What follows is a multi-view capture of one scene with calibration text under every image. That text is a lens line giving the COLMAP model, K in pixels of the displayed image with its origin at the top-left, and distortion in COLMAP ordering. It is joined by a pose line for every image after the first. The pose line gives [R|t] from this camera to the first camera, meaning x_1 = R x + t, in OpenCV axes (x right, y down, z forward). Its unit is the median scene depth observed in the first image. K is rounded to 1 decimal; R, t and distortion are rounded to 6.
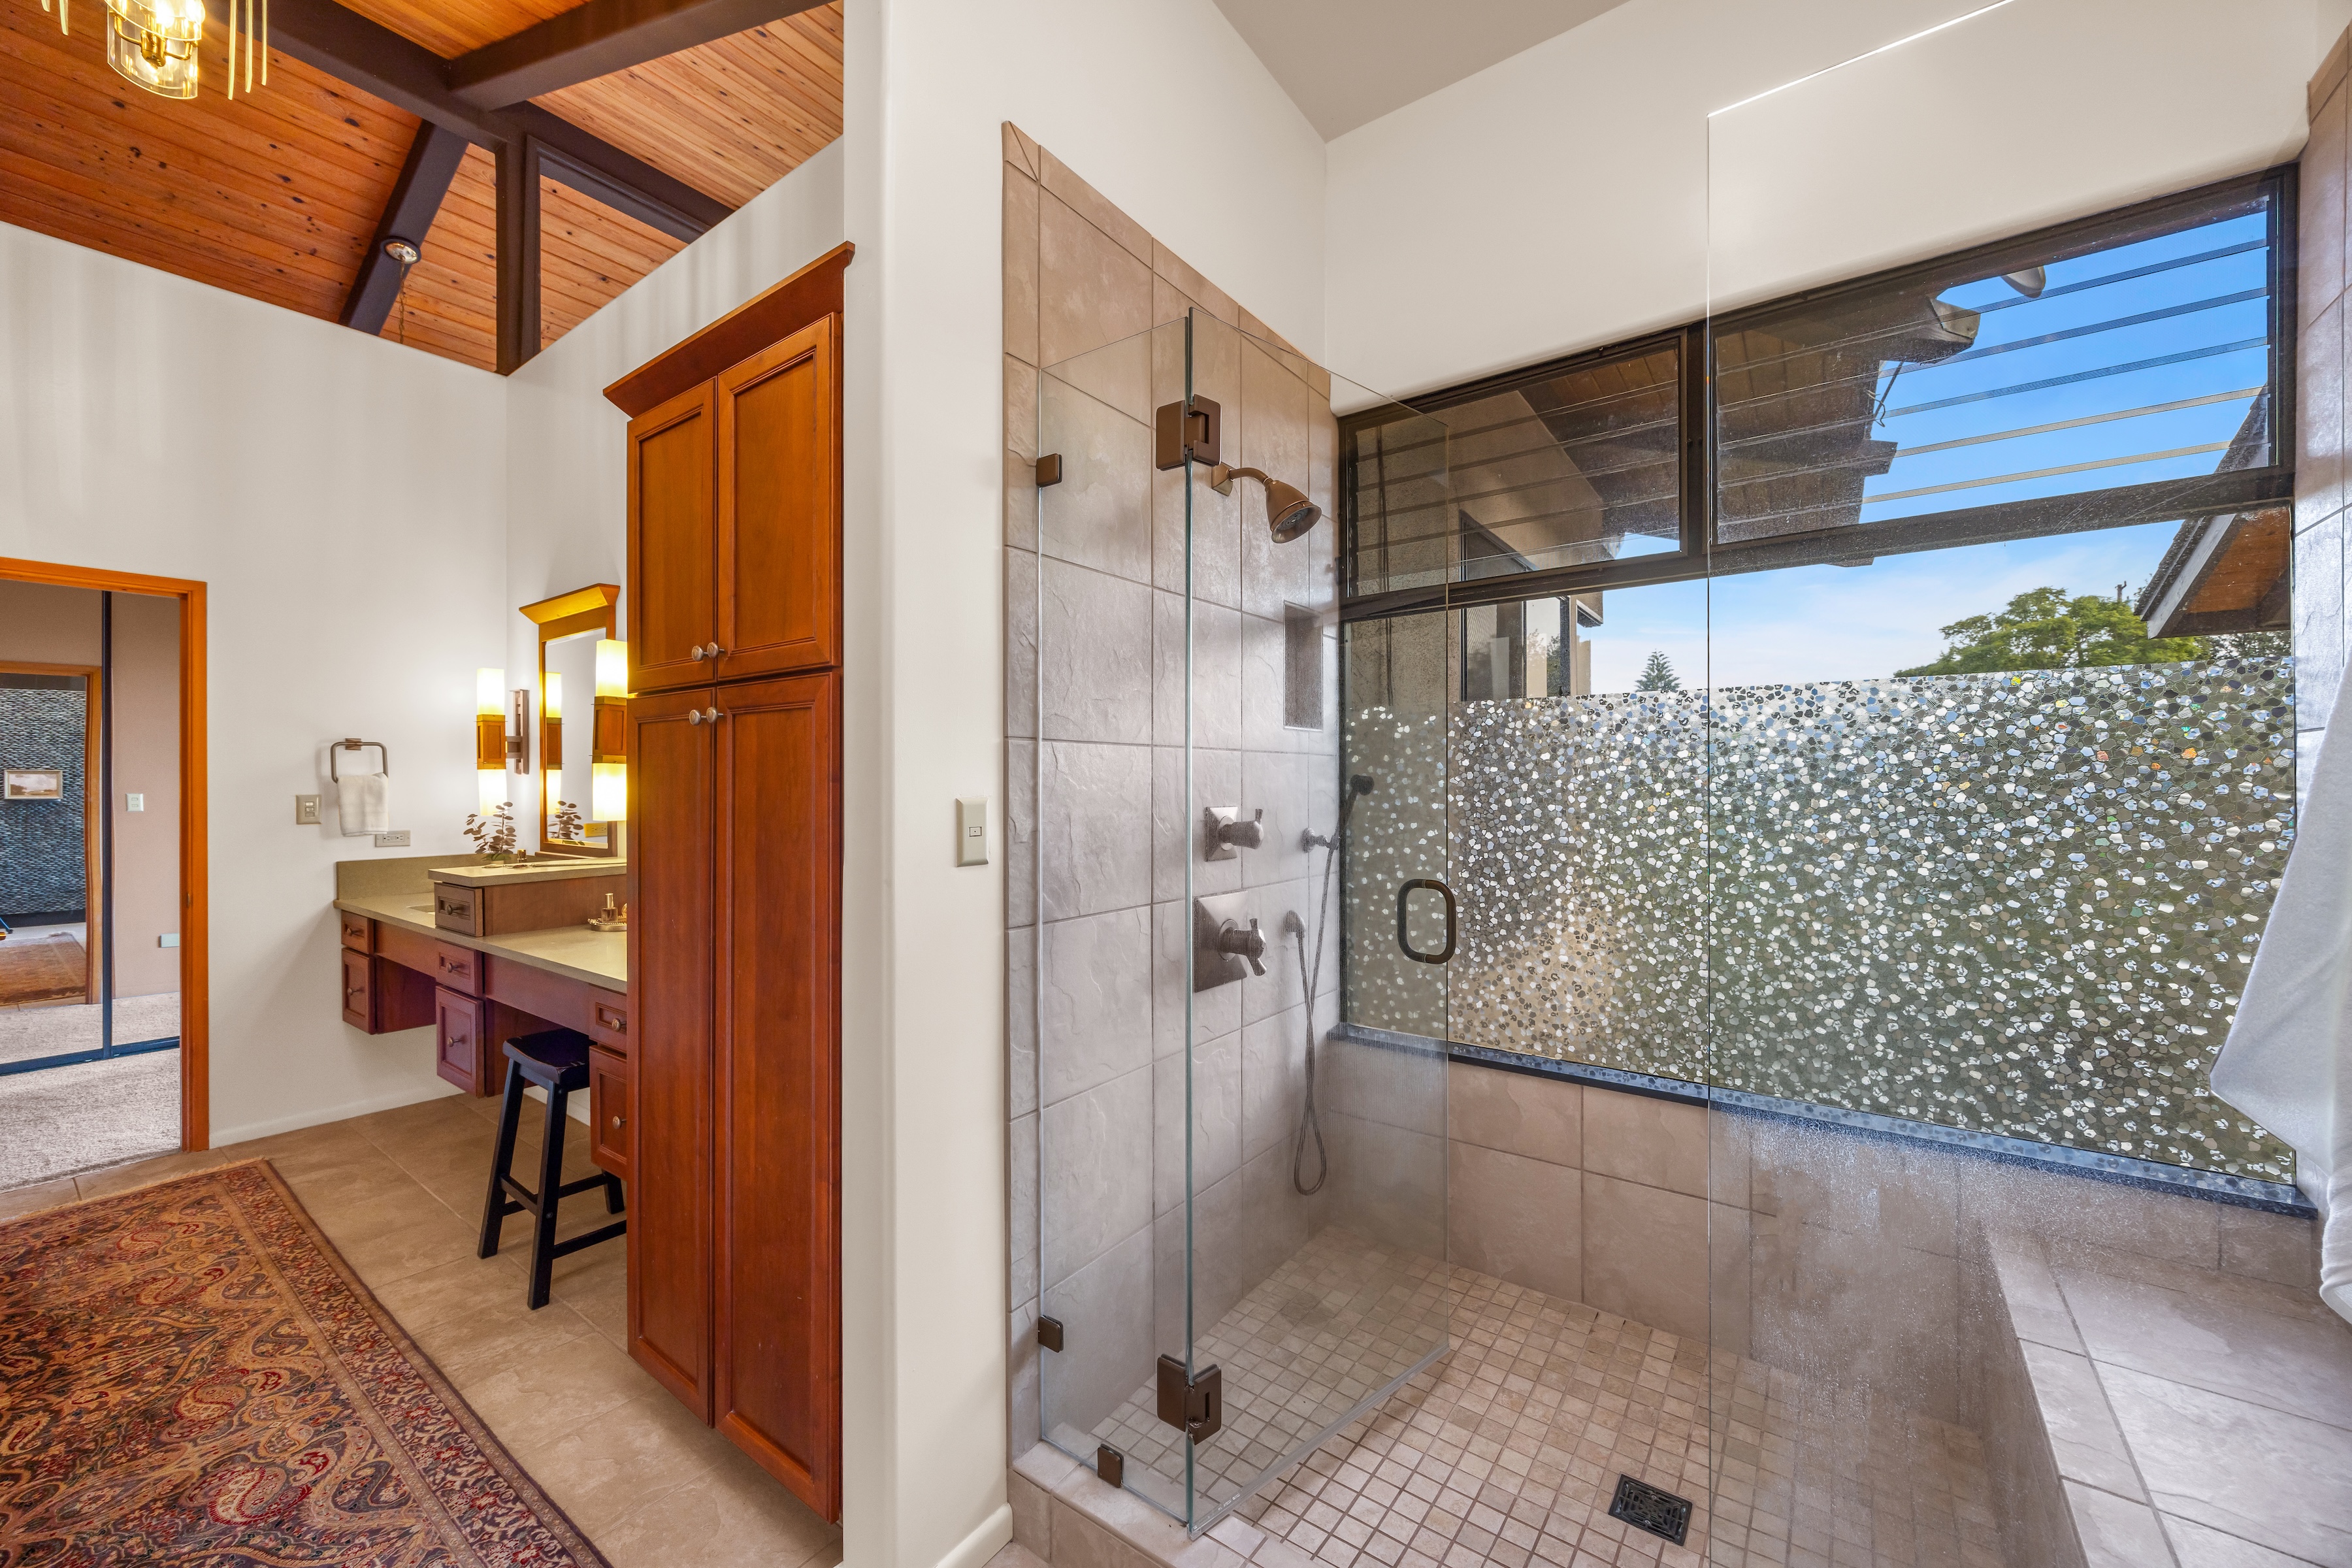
lens RADIAL K [[910.9, 0, 1146.1], [0, 910.9, 783.6], [0, 0, 1]] dist [0.015967, 0.000053]
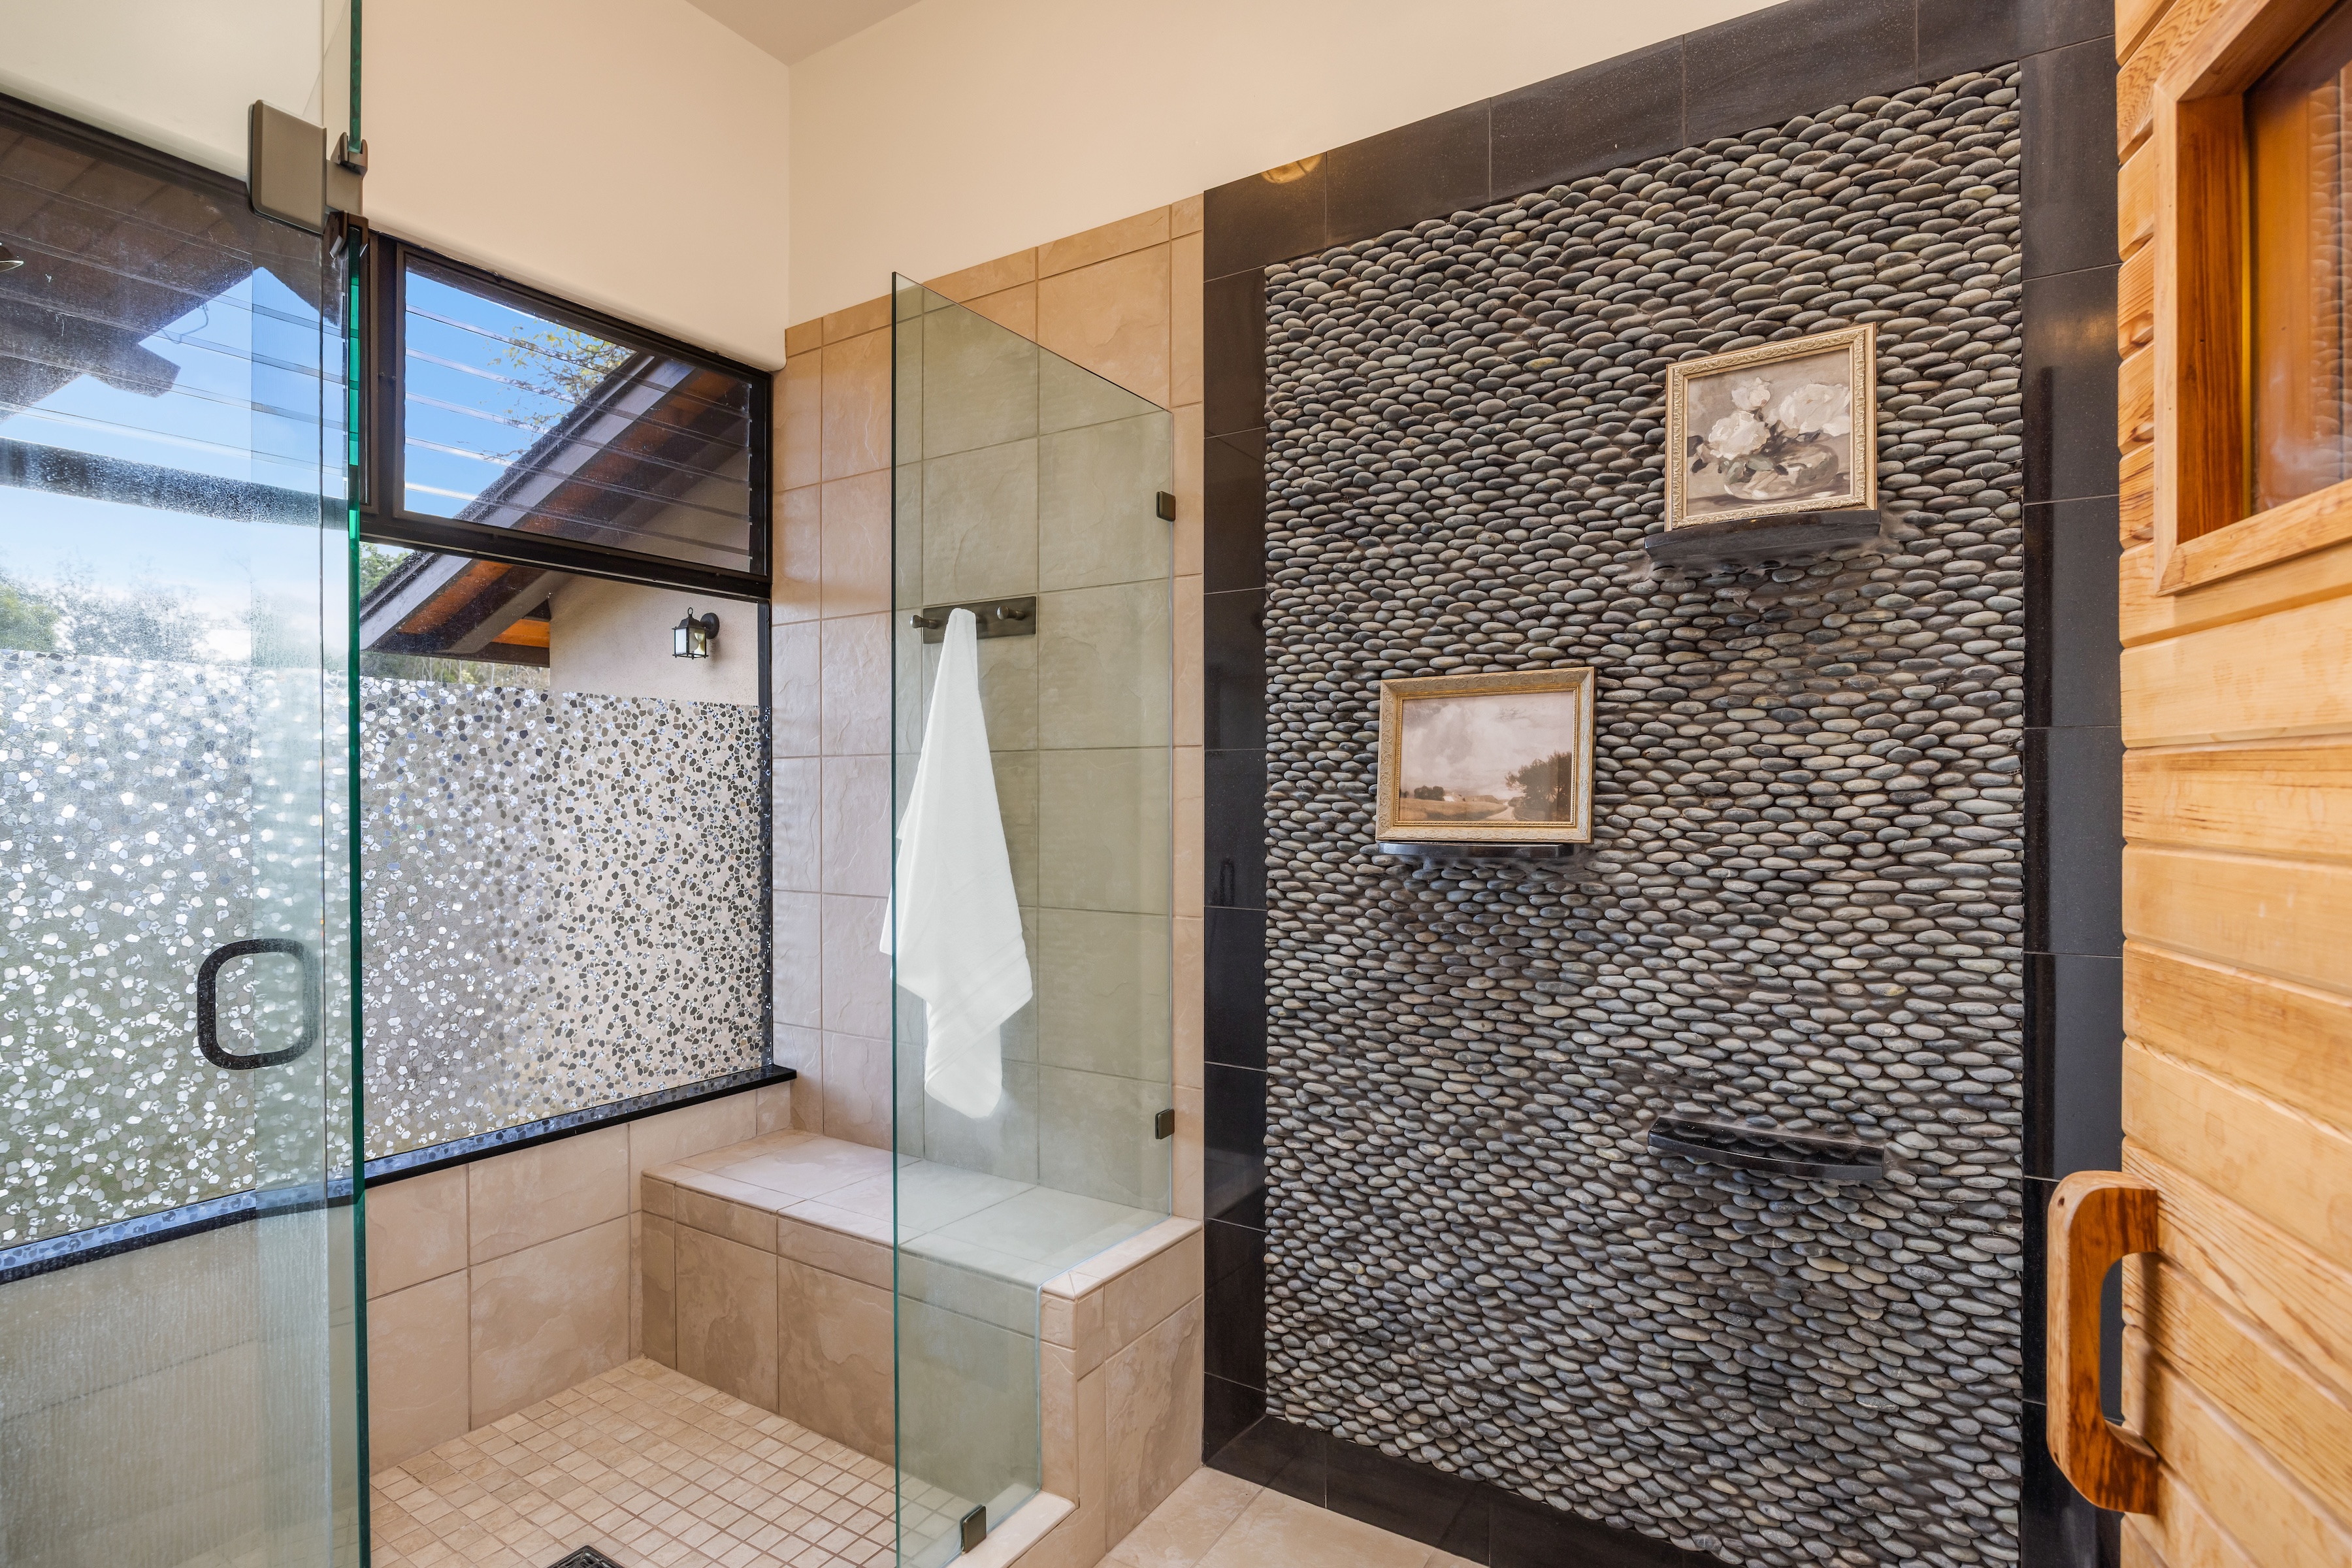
lens RADIAL K [[1186.7, 0, 1176.0], [0, 1186.7, 784.0], [0, 0, 1]] dist [0.001117, 0.000329]
pose [[-0.081409, 0.007774, 0.996650, -0.310678], [0.000278, 0.999970, -0.007777, 0.000072], [-0.996681, -0.000356, -0.081409, 0.225199]]
